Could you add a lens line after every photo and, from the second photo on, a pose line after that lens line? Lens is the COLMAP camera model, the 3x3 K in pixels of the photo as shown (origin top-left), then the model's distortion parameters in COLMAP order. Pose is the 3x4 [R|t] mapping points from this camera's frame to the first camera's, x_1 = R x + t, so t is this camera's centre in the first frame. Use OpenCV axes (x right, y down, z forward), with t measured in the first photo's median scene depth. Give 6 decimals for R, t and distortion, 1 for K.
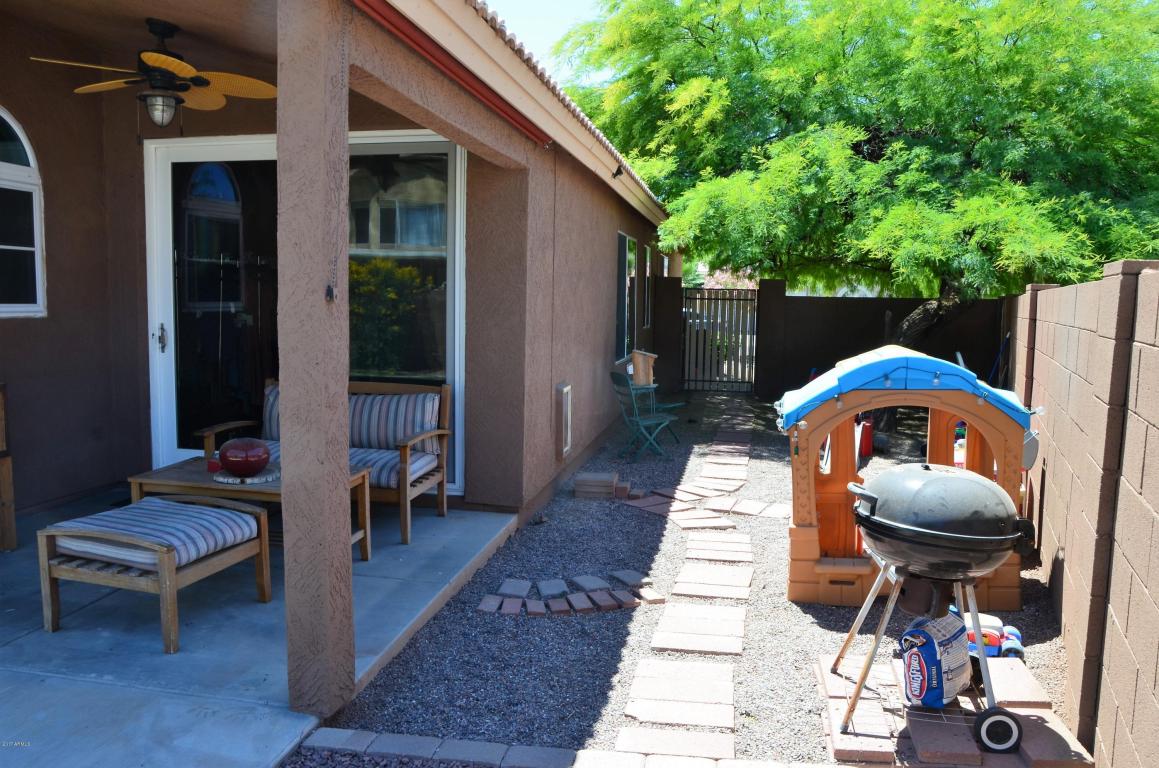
lens RADIAL K [[907.4, 0, 589.0], [0, 907.4, 401.9], [0, 0, 1]] dist [-0.162798, 0.135557]
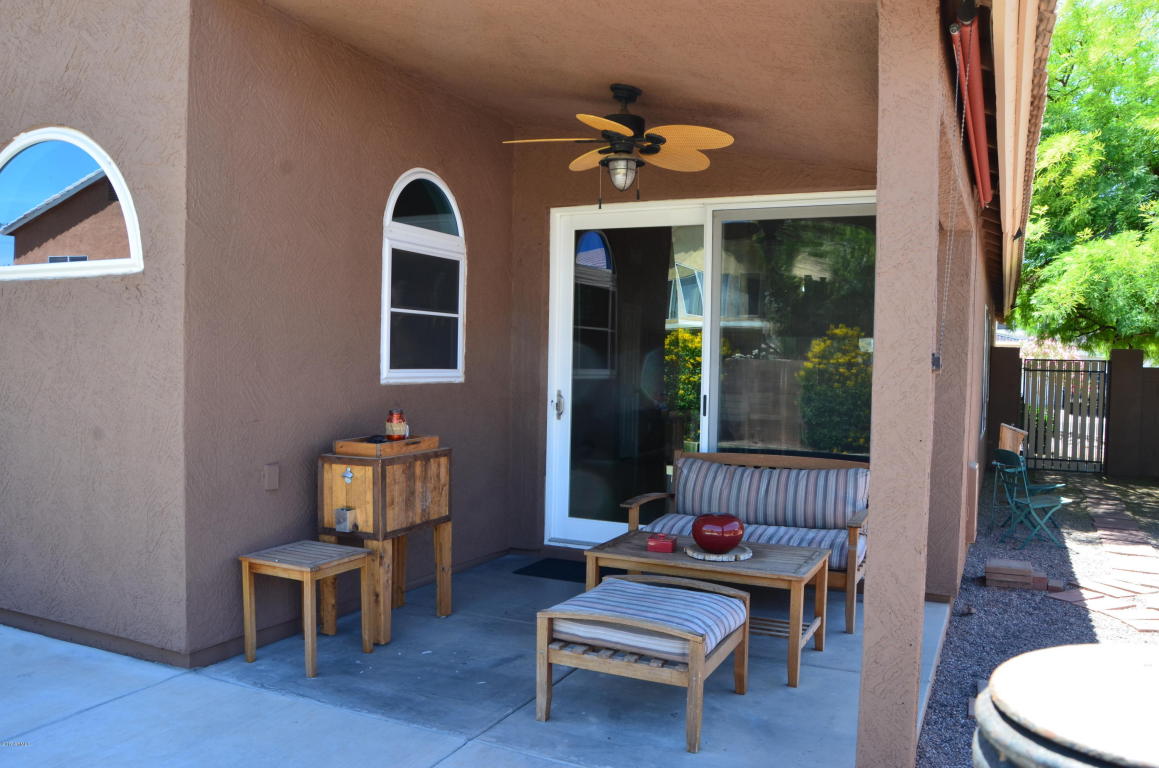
lens RADIAL K [[907.4, 0, 589.0], [0, 907.4, 401.9], [0, 0, 1]] dist [-0.162798, 0.135557]
pose [[0.963494, 0.011559, -0.267479, -0.206505], [-0.032253, 0.996803, -0.073103, -0.003178], [0.265779, 0.079062, 0.960787, 0.031793]]
